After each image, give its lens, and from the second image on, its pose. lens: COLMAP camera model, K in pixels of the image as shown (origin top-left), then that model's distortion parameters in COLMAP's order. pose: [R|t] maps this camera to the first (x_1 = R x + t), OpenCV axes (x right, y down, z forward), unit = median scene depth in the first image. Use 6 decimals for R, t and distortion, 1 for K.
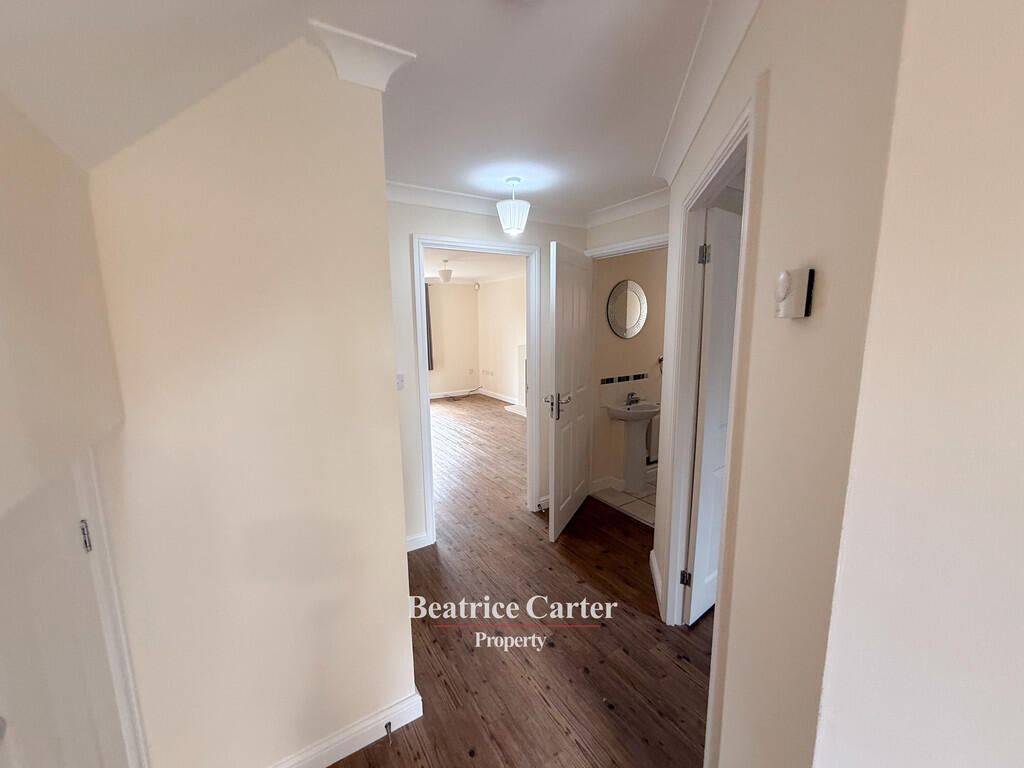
lens RADIAL K [[407.4, 0, 512.1], [0, 407.4, 383.5], [0, 0, 1]] dist [0.000259, 0.000055]
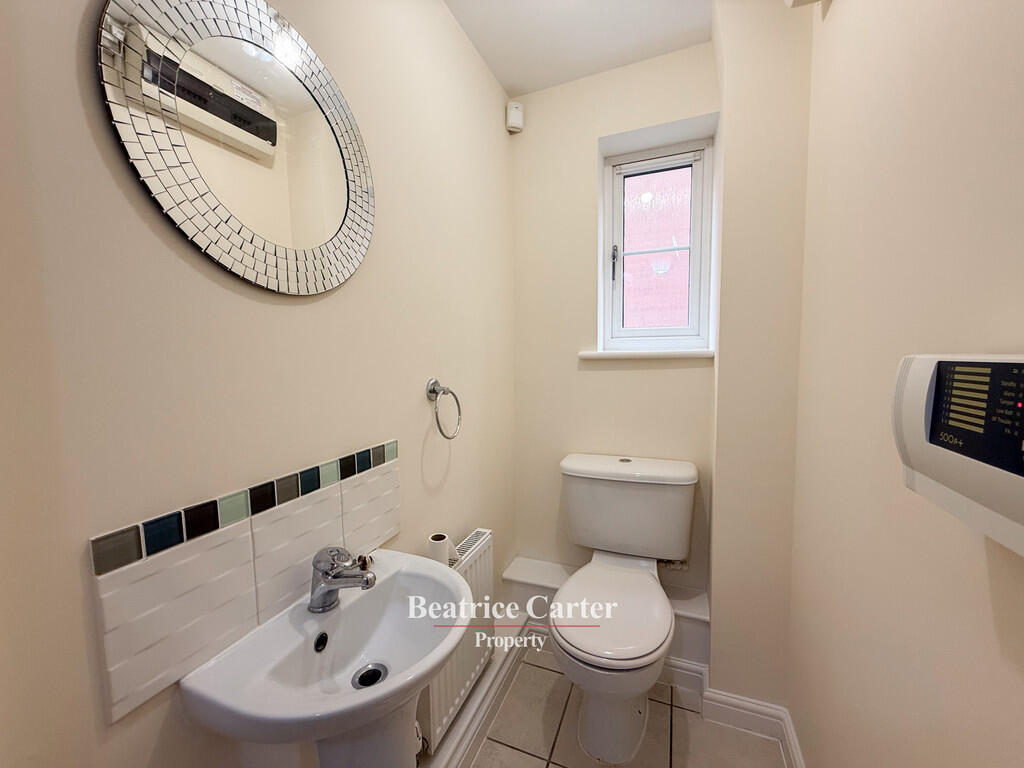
lens RADIAL K [[407.4, 0, 511.5], [0, 407.4, 388.0], [0, 0, 1]] dist [0.000259, 0.000055]
pose [[0.808390, -0.052290, 0.586321, 0.244892], [0.100139, 0.993744, -0.049440, -0.040350], [-0.580068, 0.098681, 0.808569, 0.753703]]
